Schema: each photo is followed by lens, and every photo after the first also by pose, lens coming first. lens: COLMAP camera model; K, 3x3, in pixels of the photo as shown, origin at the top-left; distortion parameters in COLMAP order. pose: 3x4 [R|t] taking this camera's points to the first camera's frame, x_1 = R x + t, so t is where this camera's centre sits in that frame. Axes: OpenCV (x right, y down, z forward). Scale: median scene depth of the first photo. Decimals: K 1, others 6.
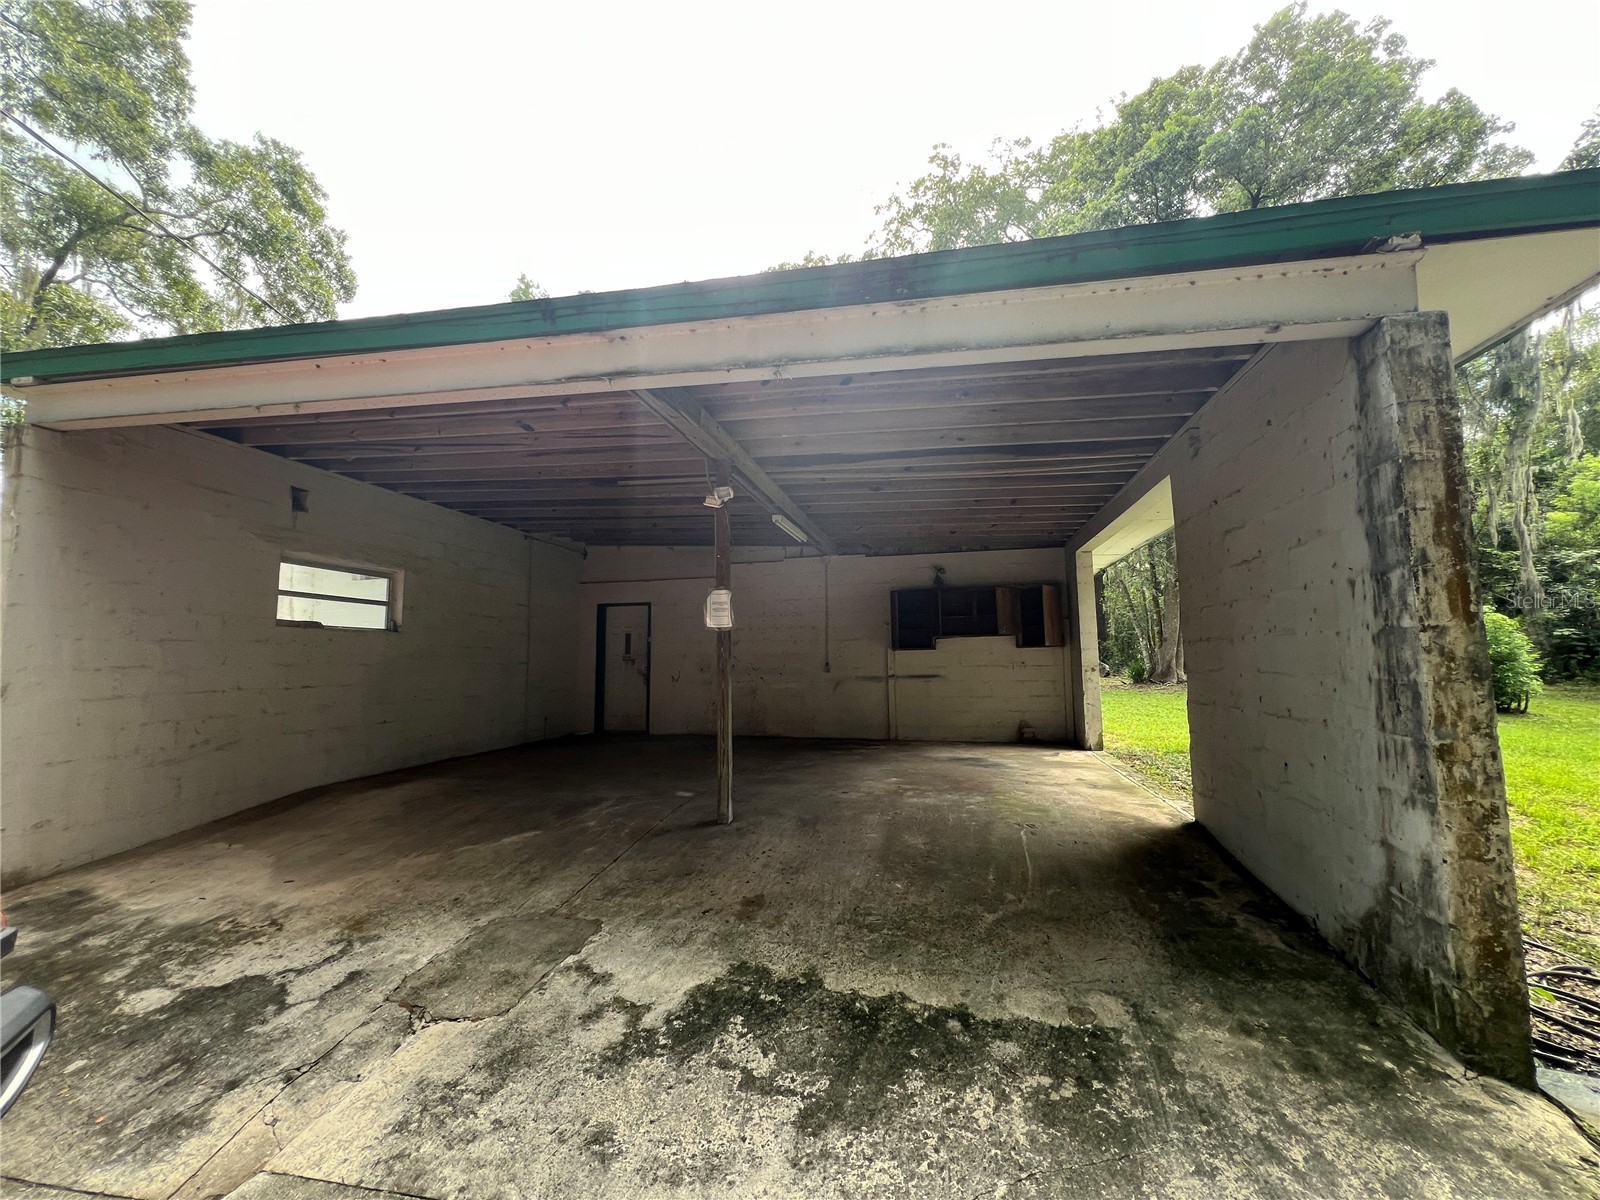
lens RADIAL K [[638.8, 0, 802.0], [0, 638.8, 596.4], [0, 0, 1]] dist [-0.001929, 0.000743]
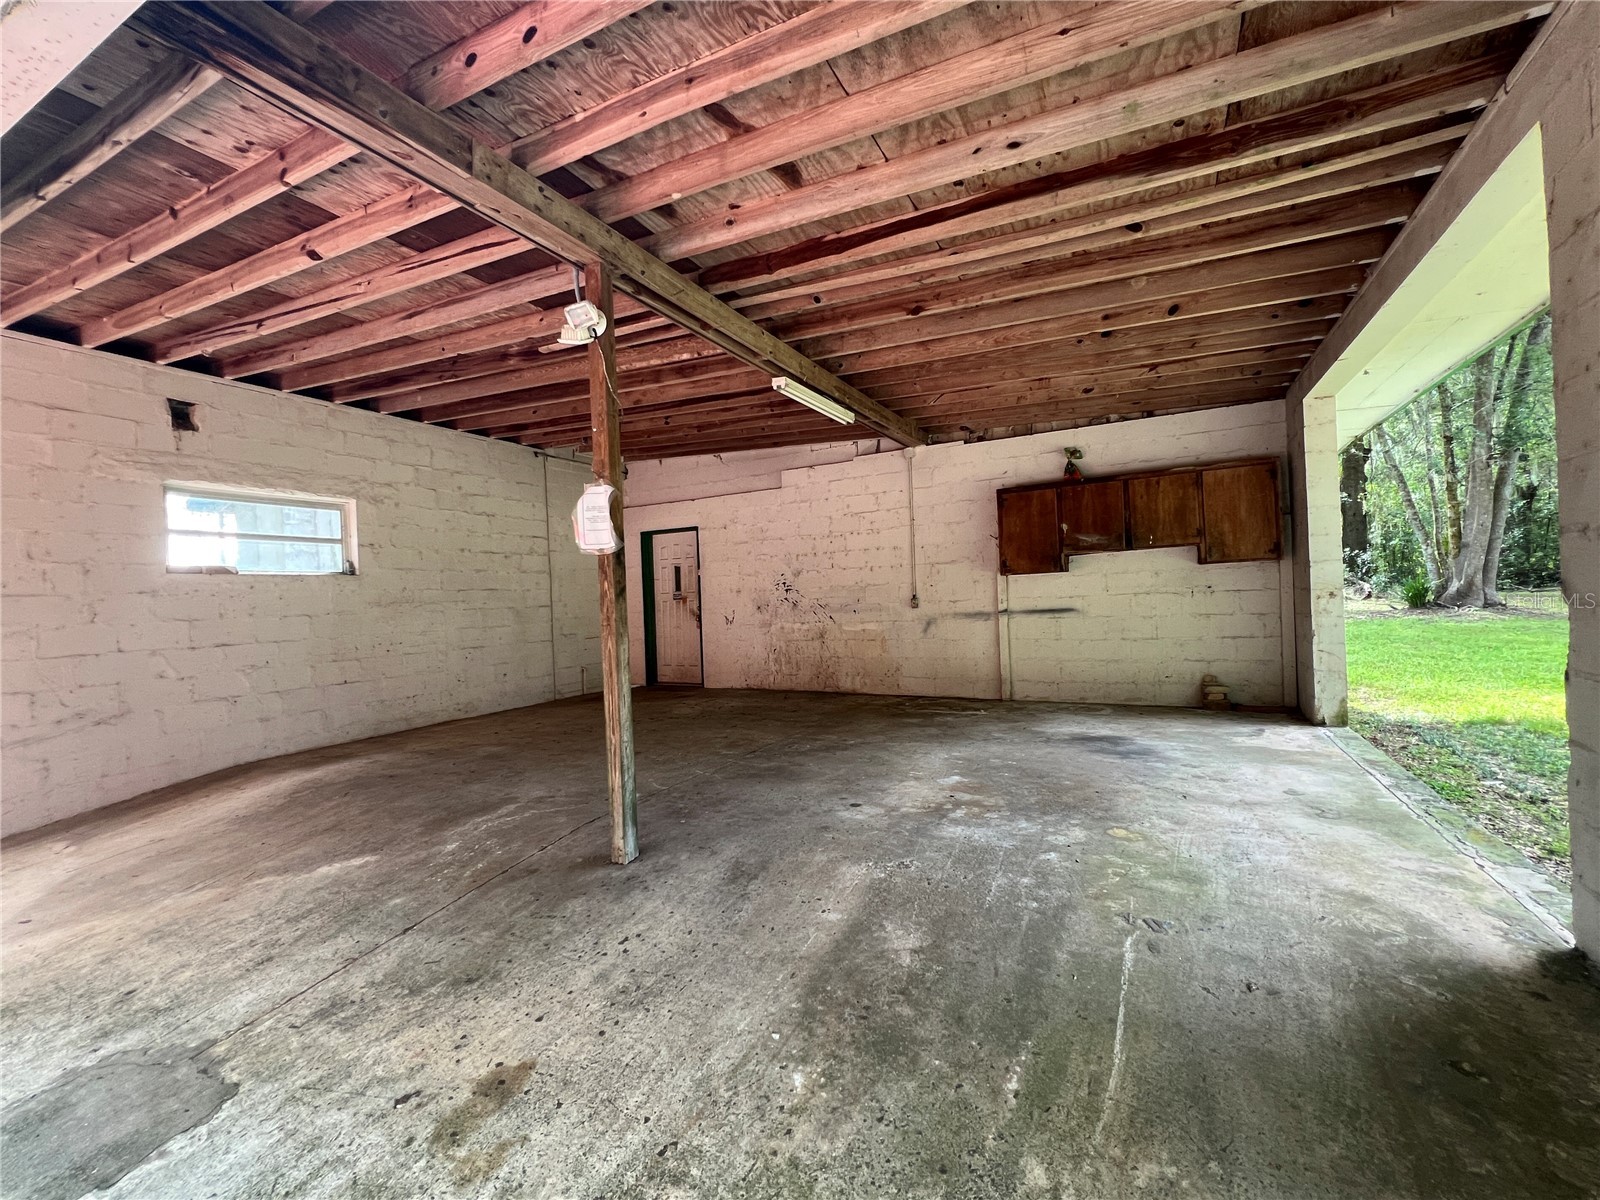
lens RADIAL K [[678.6, 0, 803.2], [0, 678.6, 596.3], [0, 0, 1]] dist [-0.000146, 0.000846]
pose [[0.967801, -0.028210, -0.250132, 0.167240], [0.054672, 0.993536, 0.099484, 0.031116], [0.245709, -0.109956, 0.963087, 0.326734]]
